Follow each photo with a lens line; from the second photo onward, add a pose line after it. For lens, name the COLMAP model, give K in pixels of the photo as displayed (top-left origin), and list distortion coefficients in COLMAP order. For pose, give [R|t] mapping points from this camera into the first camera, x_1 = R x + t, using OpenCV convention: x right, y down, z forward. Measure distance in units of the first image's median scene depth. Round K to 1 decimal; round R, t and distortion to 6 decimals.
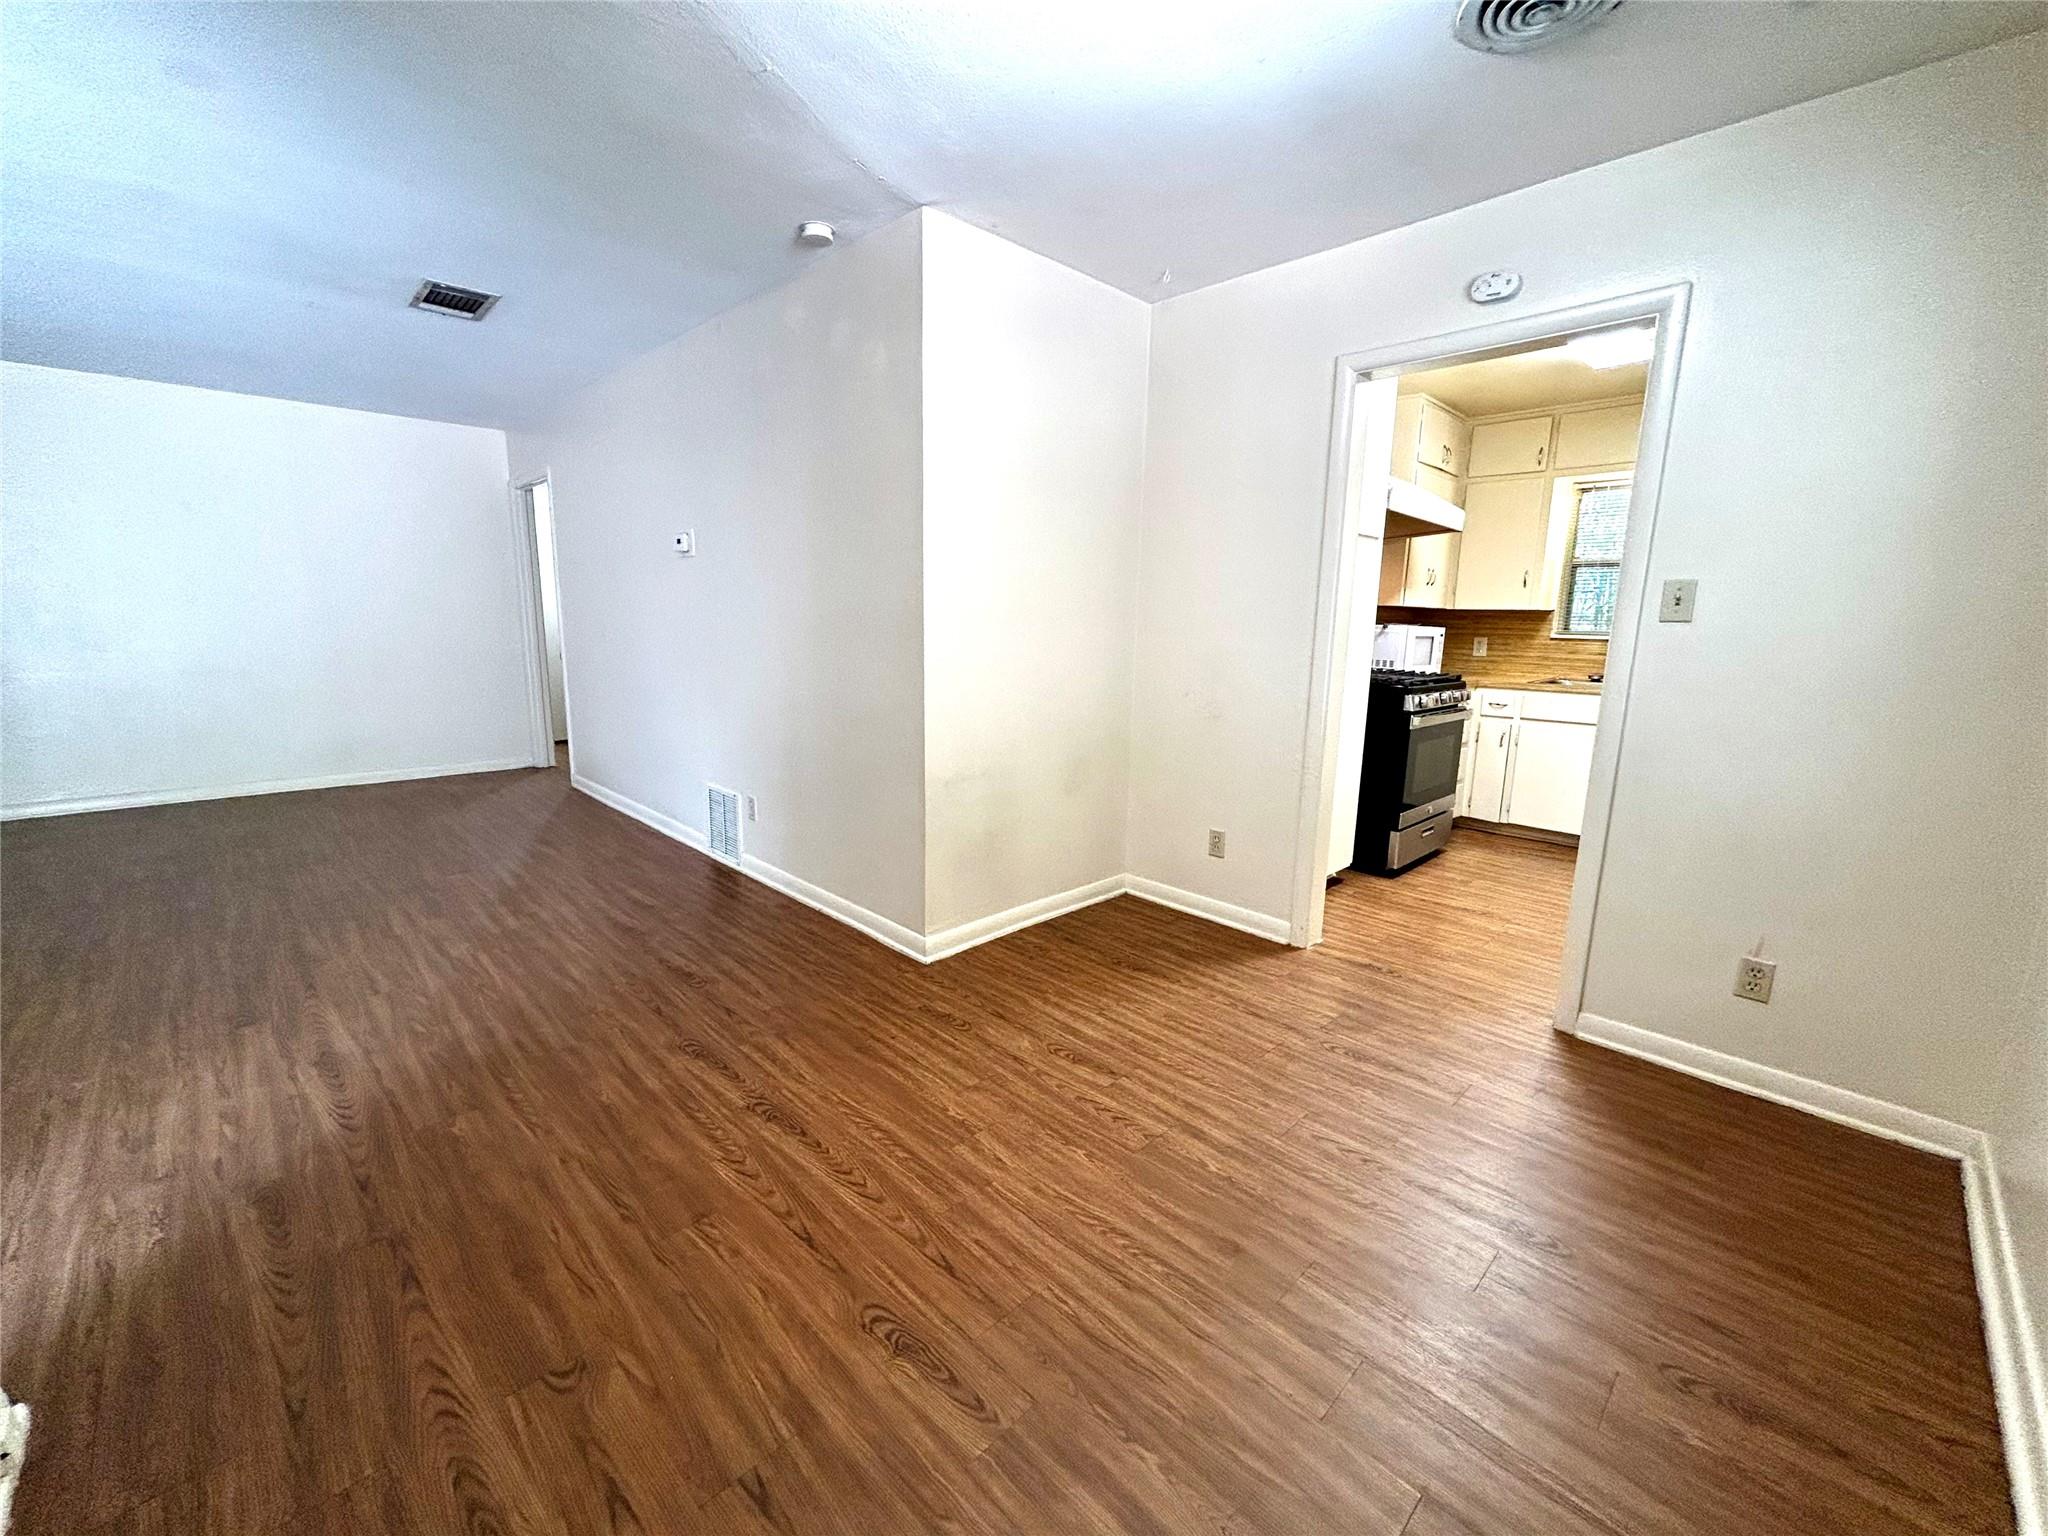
lens RADIAL K [[829.0, 0, 1016.8], [0, 829.0, 766.6], [0, 0, 1]] dist [-0.002182, 0.000166]
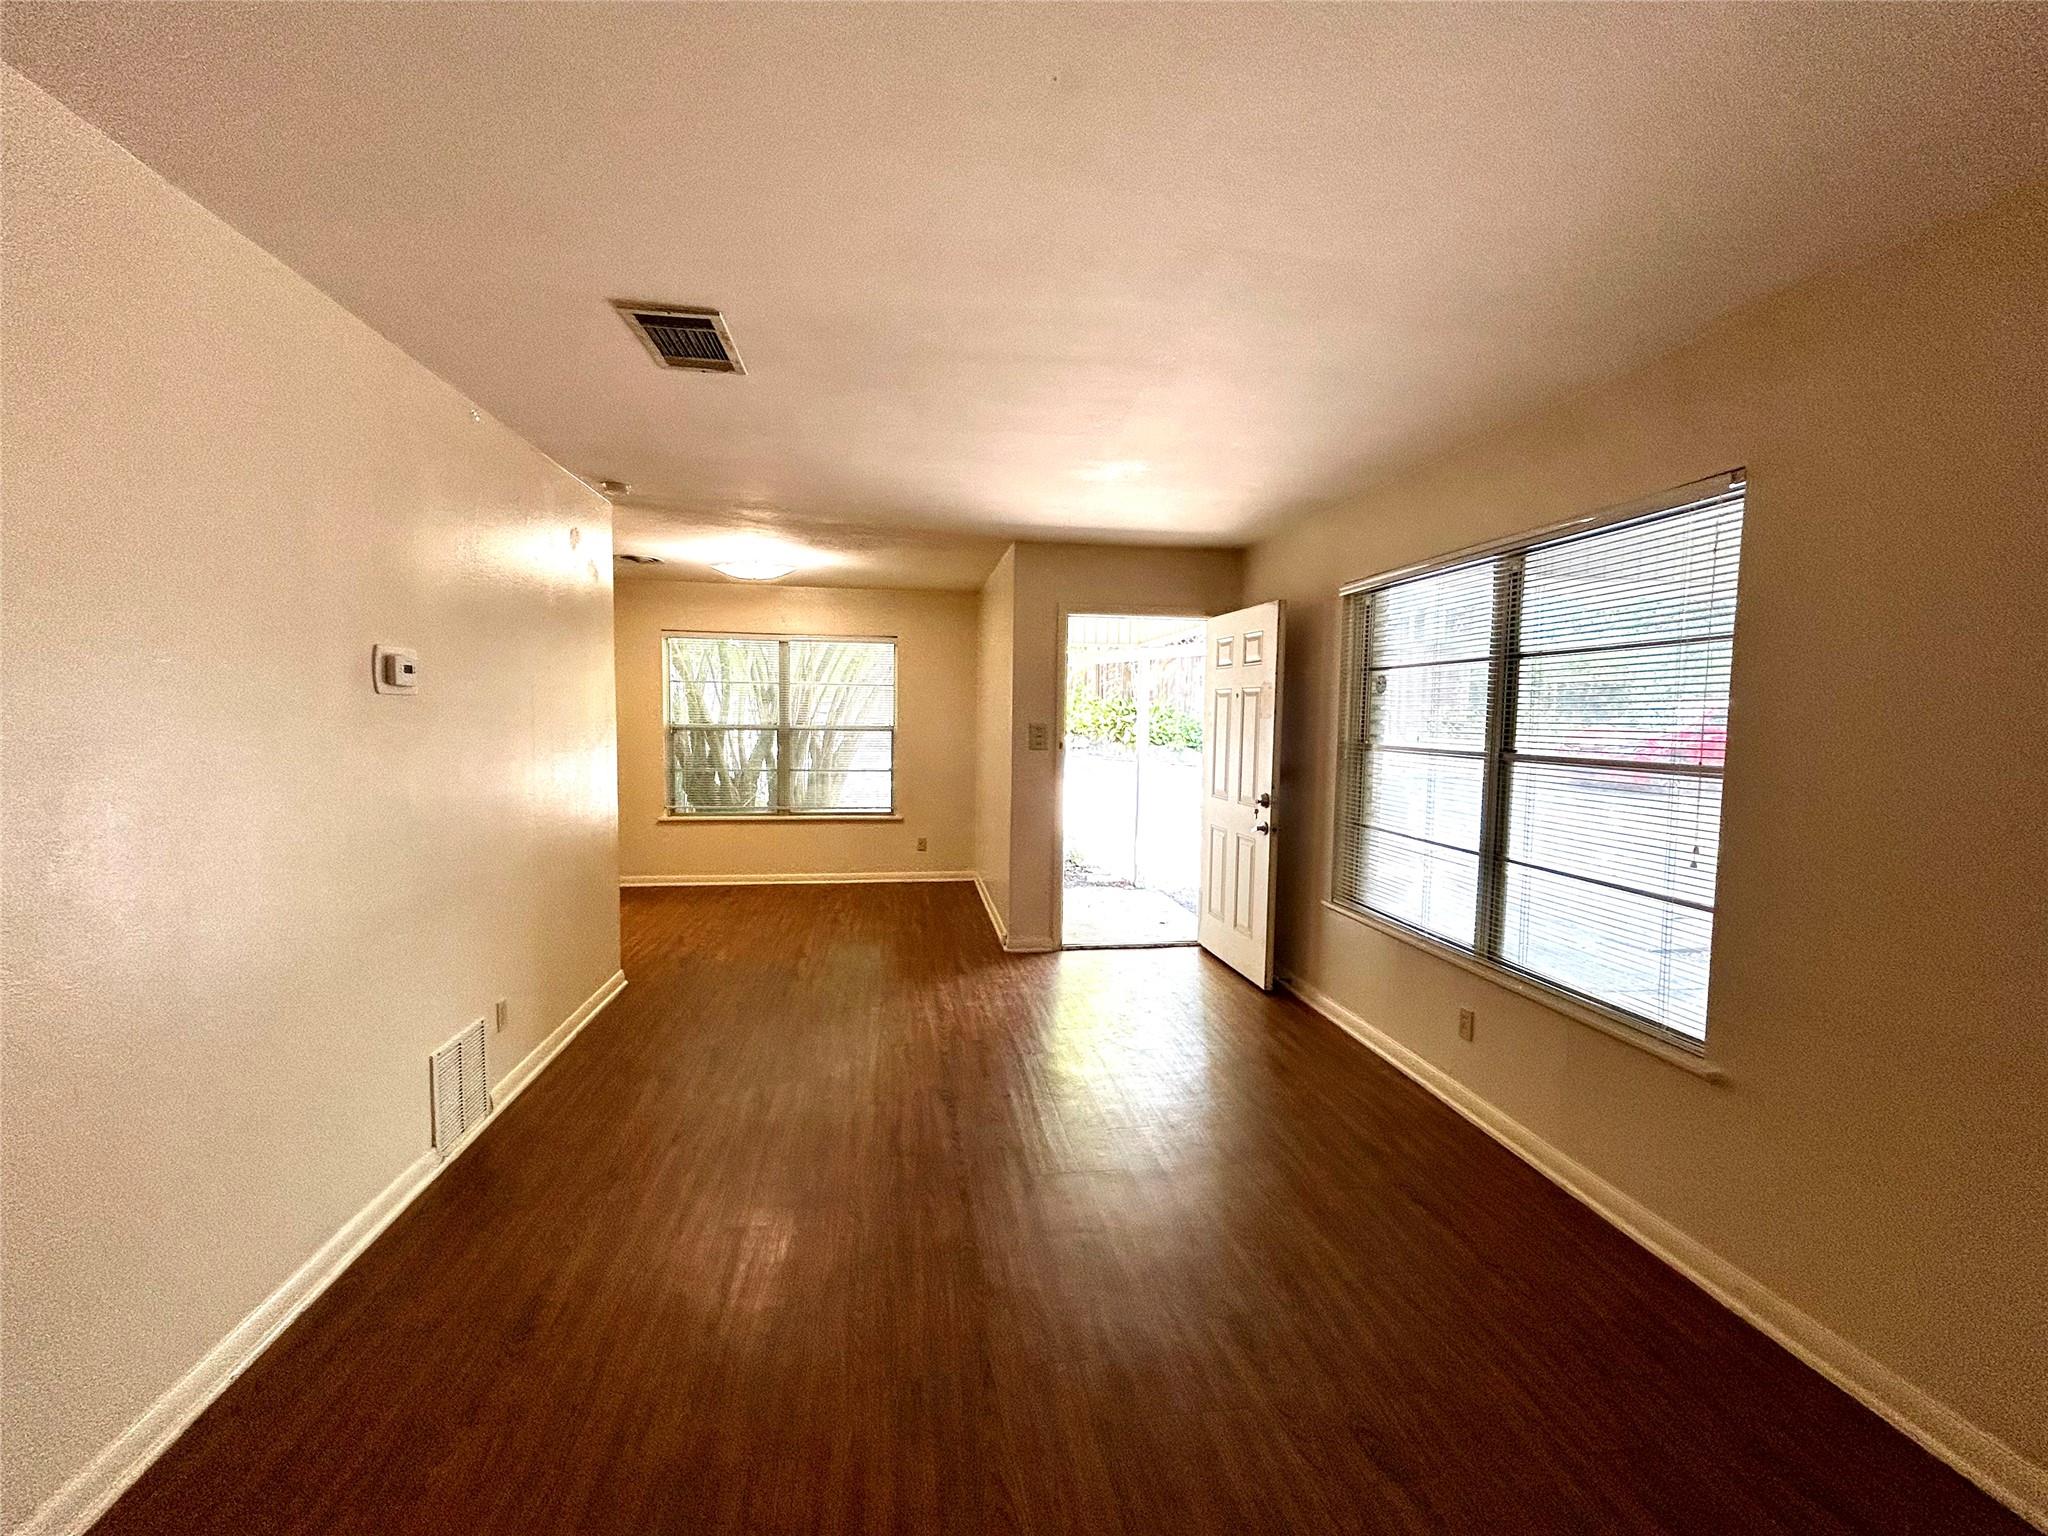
lens RADIAL K [[829.0, 0, 1016.8], [0, 829.0, 766.6], [0, 0, 1]] dist [-0.002182, 0.000166]
pose [[-0.808234, -0.068470, 0.584867, -1.057984], [0.079708, 0.971356, 0.223864, -0.287850], [-0.583442, 0.227553, -0.779625, 1.164945]]
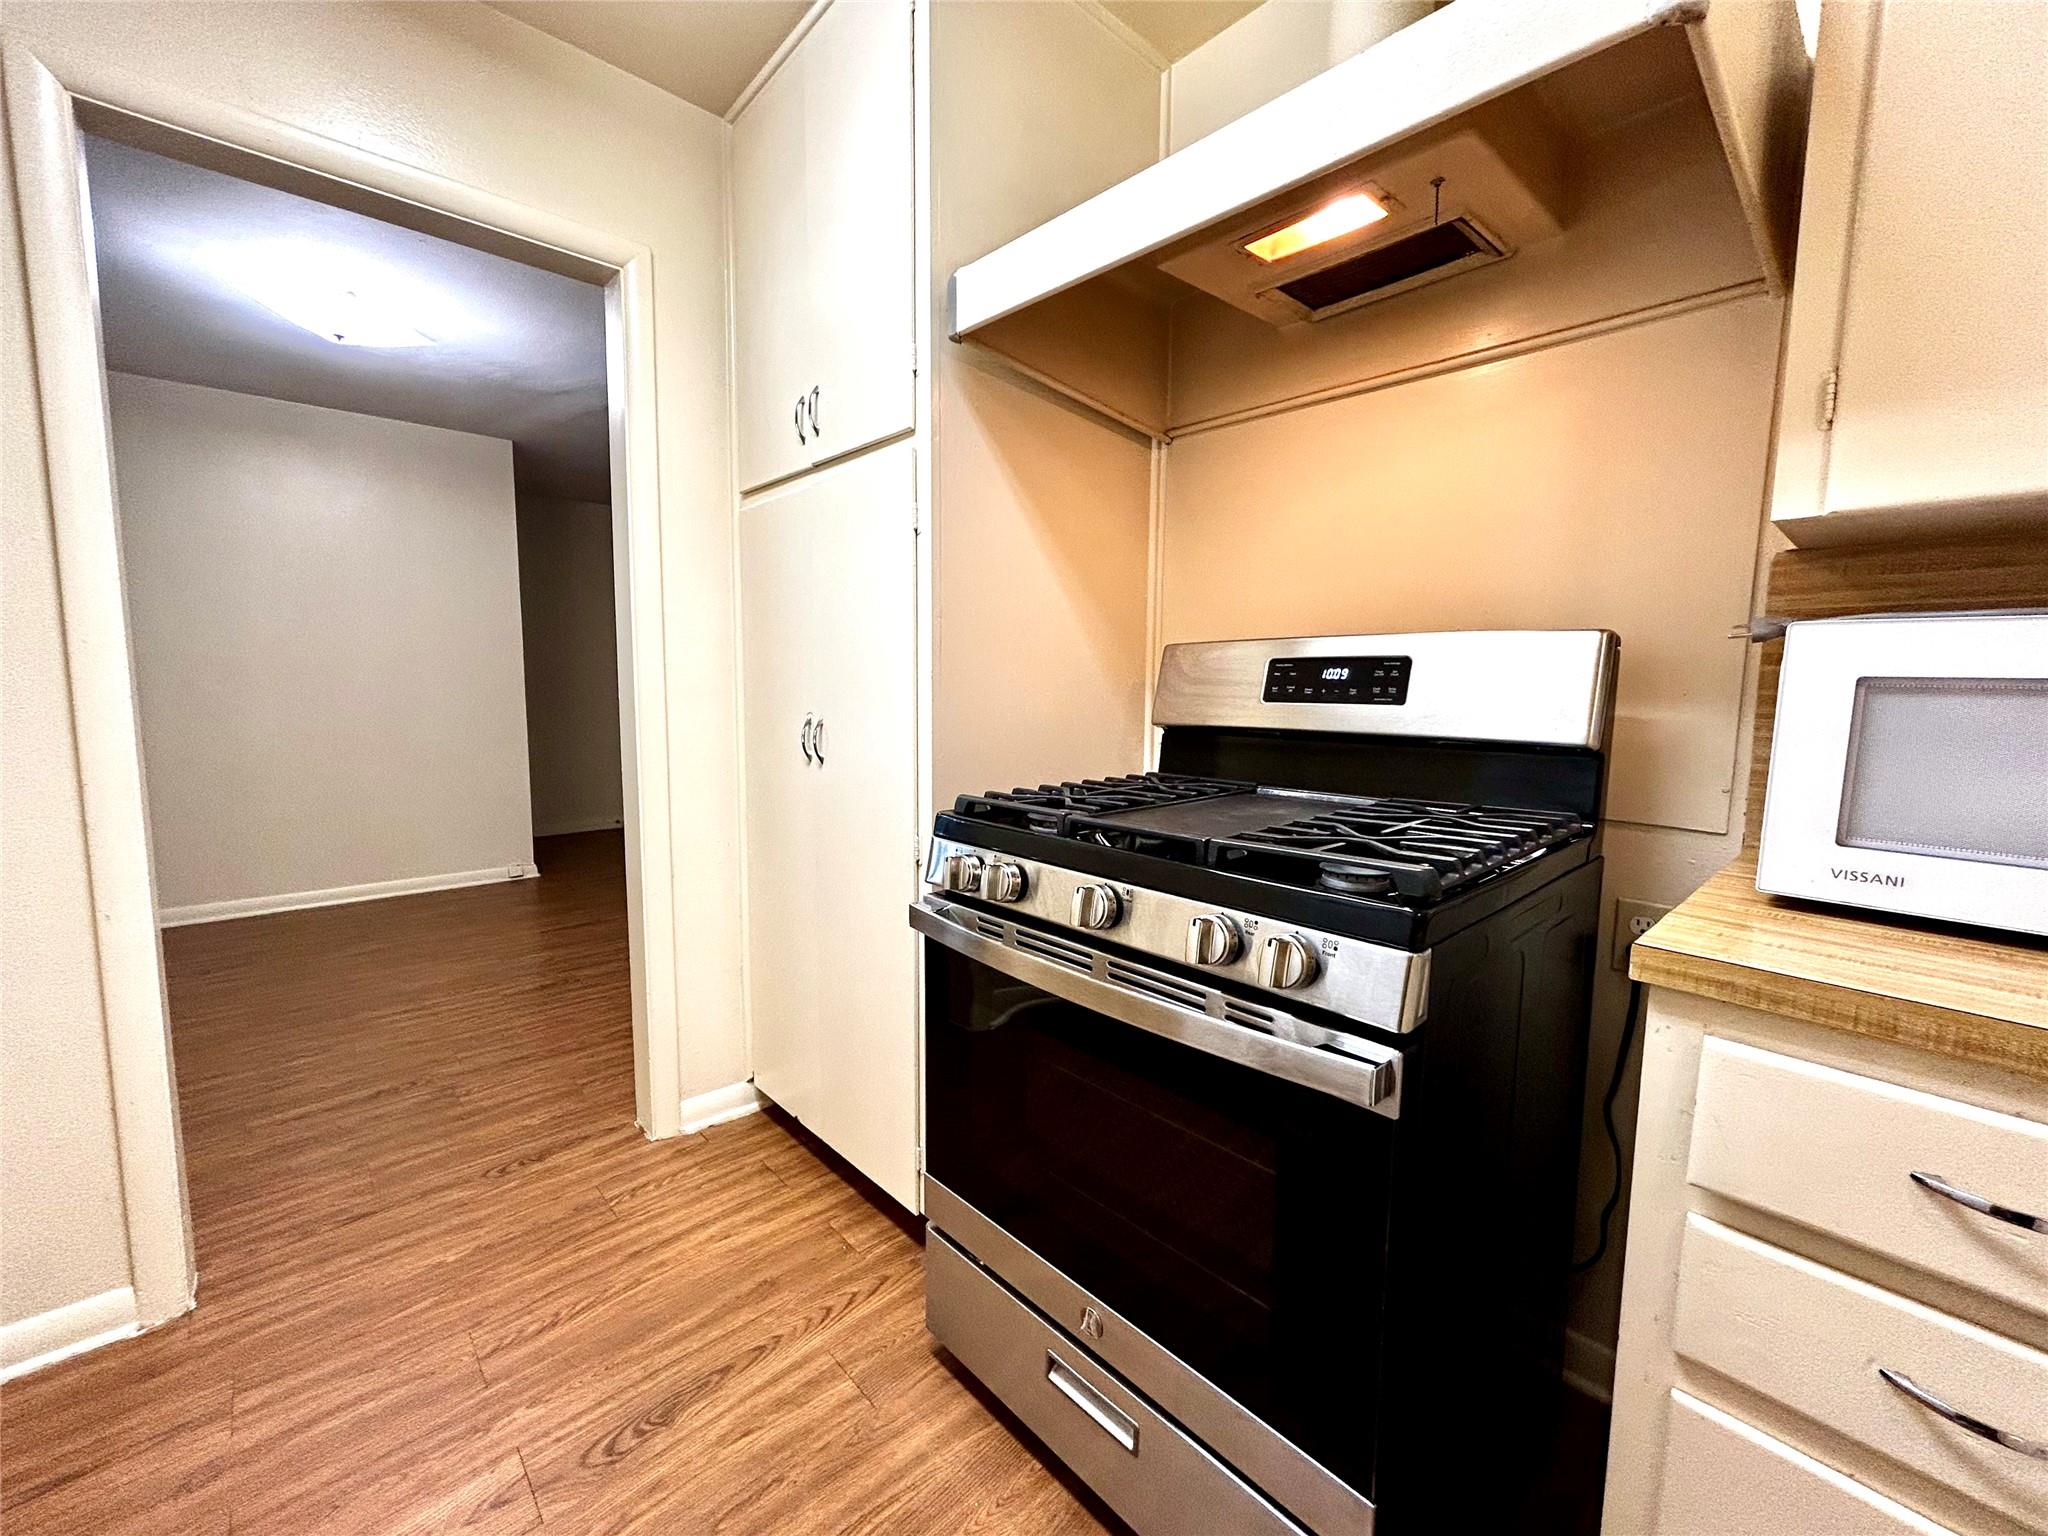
lens RADIAL K [[829.0, 0, 1016.8], [0, 829.0, 766.6], [0, 0, 1]] dist [-0.002182, 0.000166]
pose [[-0.034709, 0.085059, -0.995771, 0.742030], [-0.188598, 0.977912, 0.090107, -0.138134], [0.981441, 0.190928, -0.017900, 0.945404]]
